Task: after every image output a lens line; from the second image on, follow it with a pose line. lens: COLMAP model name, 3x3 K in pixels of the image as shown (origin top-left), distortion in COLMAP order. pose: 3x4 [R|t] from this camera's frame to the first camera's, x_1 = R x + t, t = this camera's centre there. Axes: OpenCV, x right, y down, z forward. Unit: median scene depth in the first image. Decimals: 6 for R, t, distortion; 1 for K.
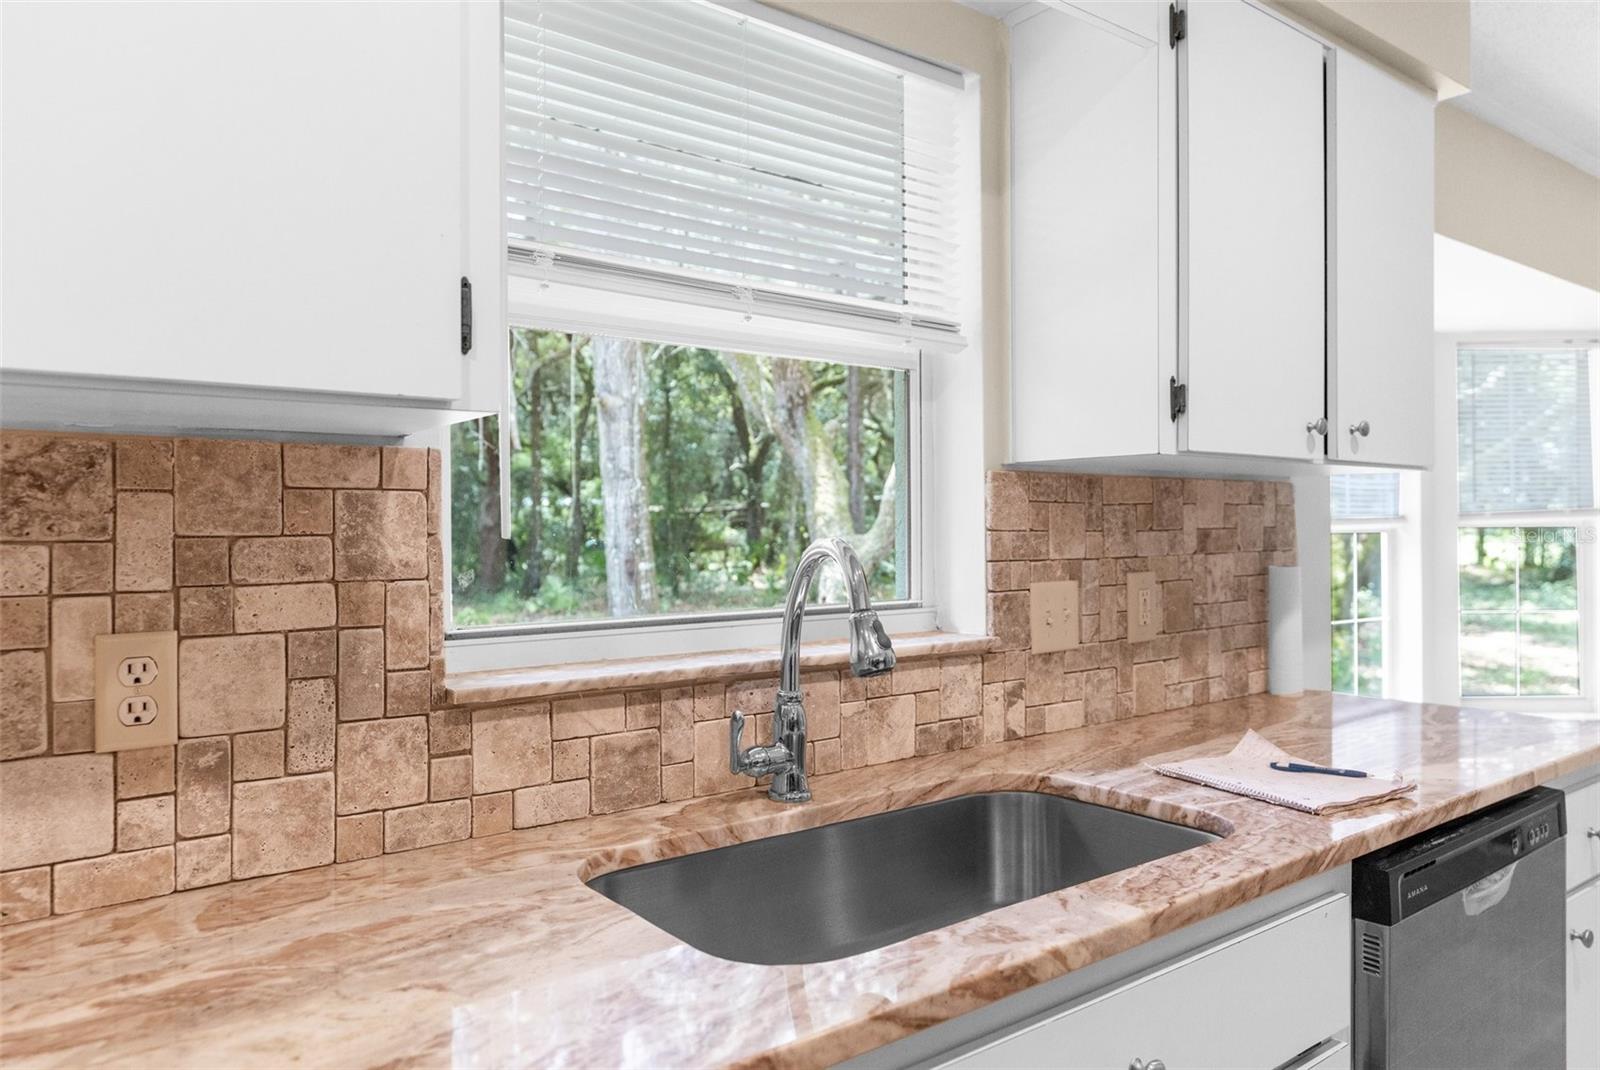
lens RADIAL K [[1090.4, 0, 800.0], [0, 1090.4, 535.0], [0, 0, 1]] dist [0.000194, -0.000131]
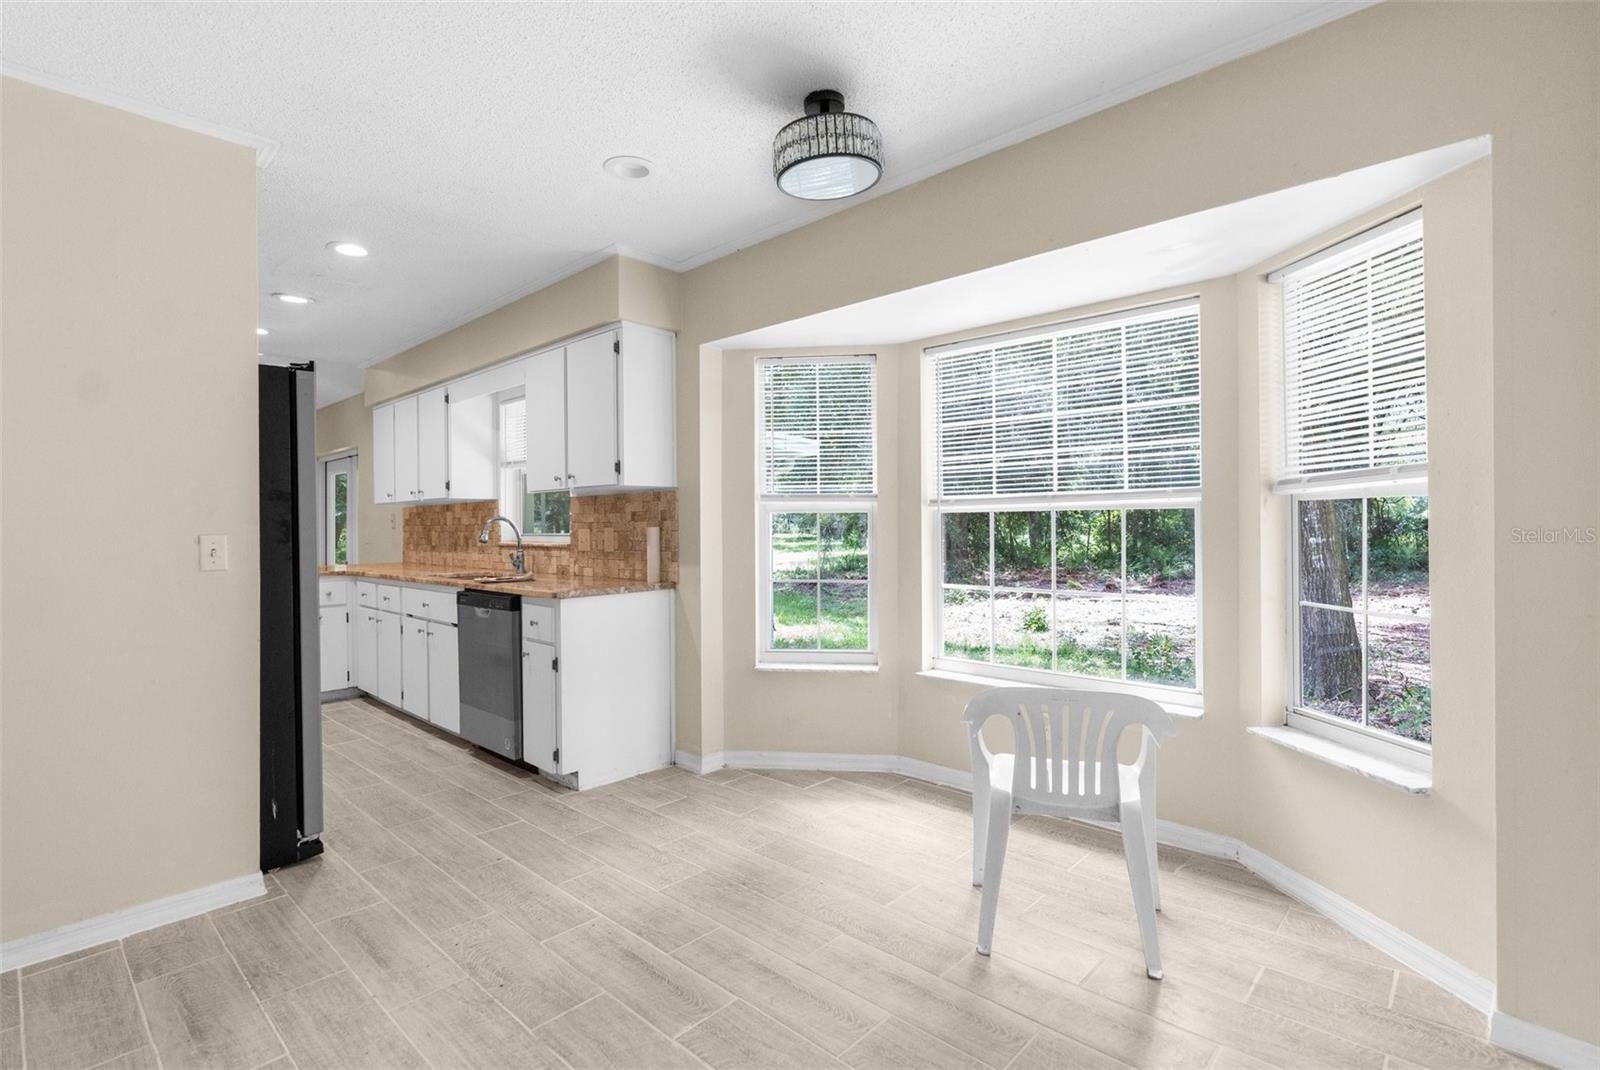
lens RADIAL K [[734.1, 0, 800.0], [0, 734.1, 535.0], [0, 0, 1]] dist [-0.005956, -0.000319]
pose [[0.168186, 0.017573, -0.985599, 2.291244], [0.000809, 0.999838, 0.017965, 0.019881], [0.985755, -0.003819, 0.168144, 1.171224]]
